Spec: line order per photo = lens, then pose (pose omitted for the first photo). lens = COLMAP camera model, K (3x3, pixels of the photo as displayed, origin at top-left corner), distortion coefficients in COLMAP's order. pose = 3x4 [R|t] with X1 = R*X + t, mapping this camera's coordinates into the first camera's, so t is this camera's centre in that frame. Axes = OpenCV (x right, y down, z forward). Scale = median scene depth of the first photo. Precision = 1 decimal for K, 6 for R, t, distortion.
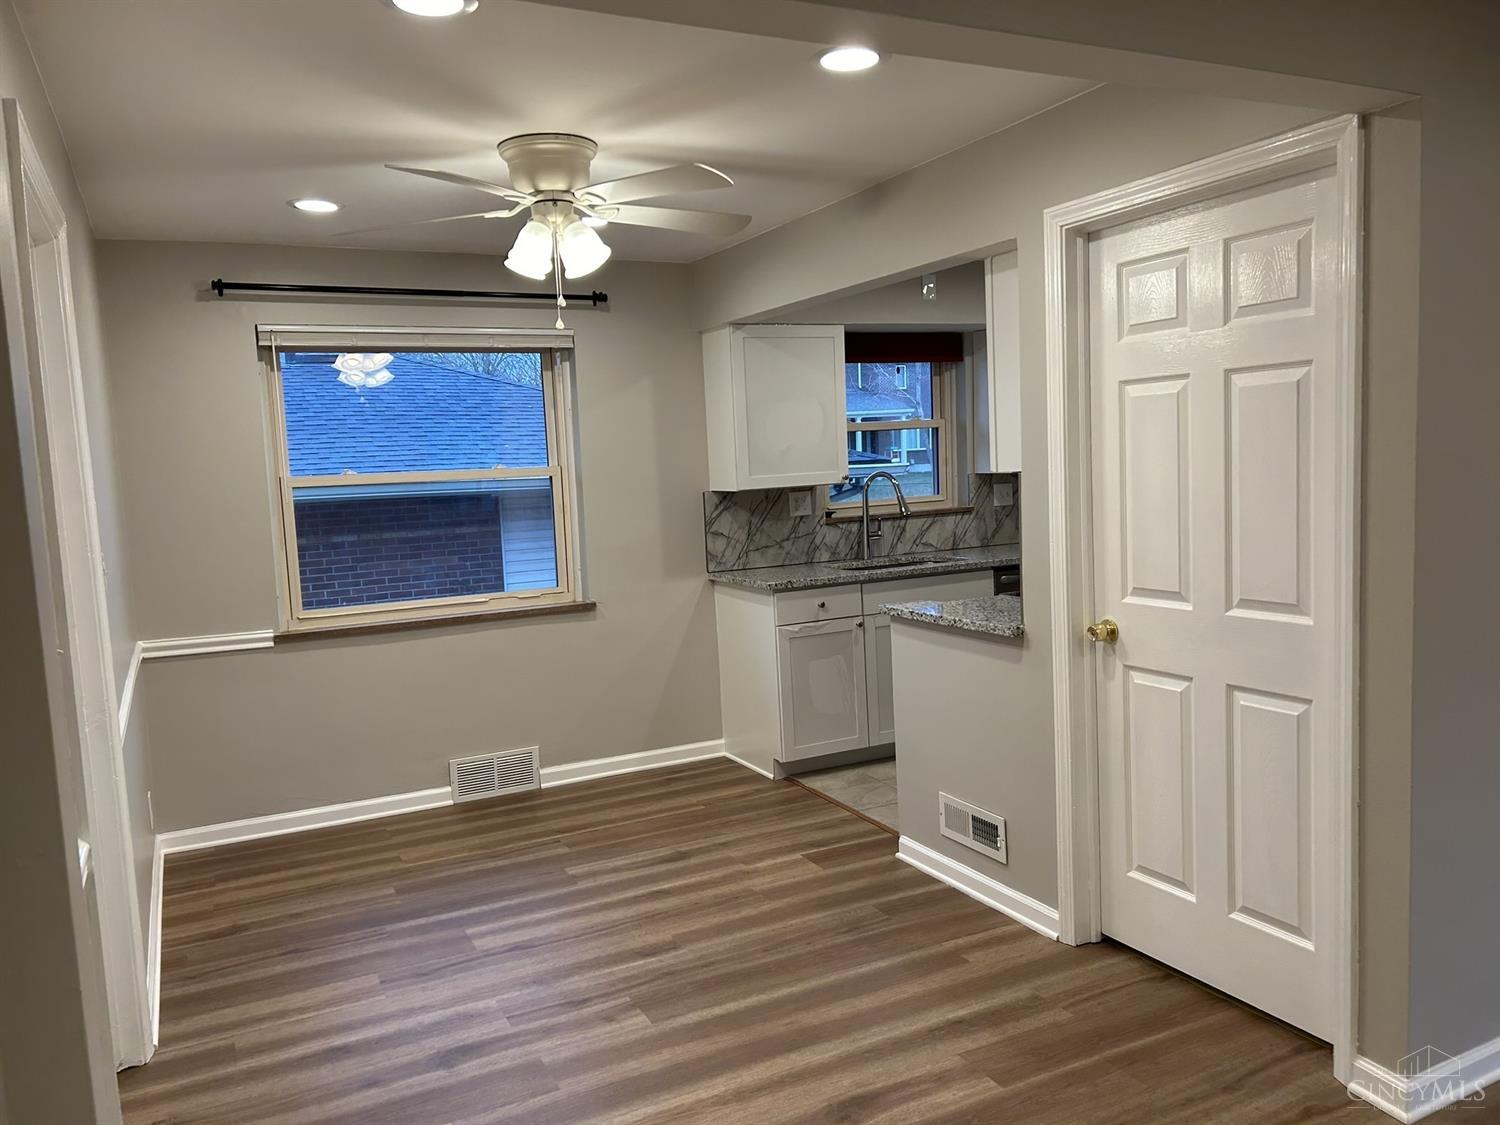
lens RADIAL K [[1141.4, 0, 757.1], [0, 1141.4, 566.0], [0, 0, 1]] dist [0.056341, -0.054535]
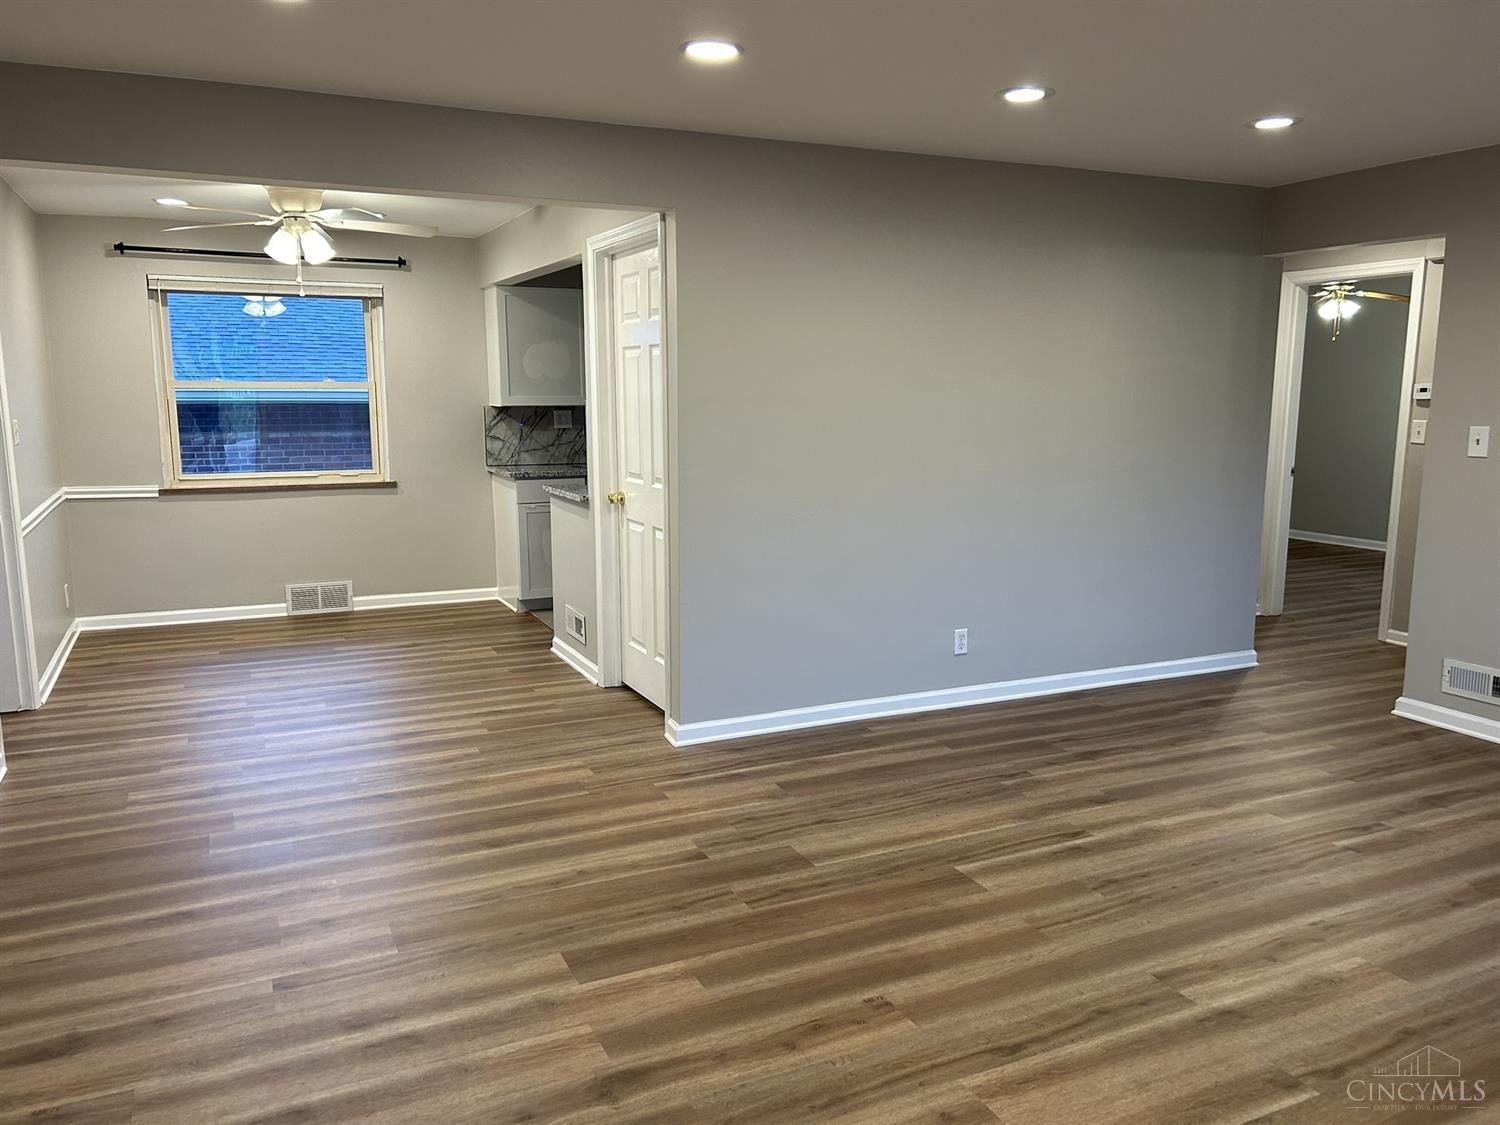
lens RADIAL K [[1141.4, 0, 747.7], [0, 1141.4, 566.9], [0, 0, 1]] dist [0.056341, -0.054535]
pose [[0.998527, 0.049602, -0.021986, 0.364816], [-0.048108, 0.996796, 0.063906, 0.028765], [0.025085, -0.062754, 0.997714, -0.450500]]
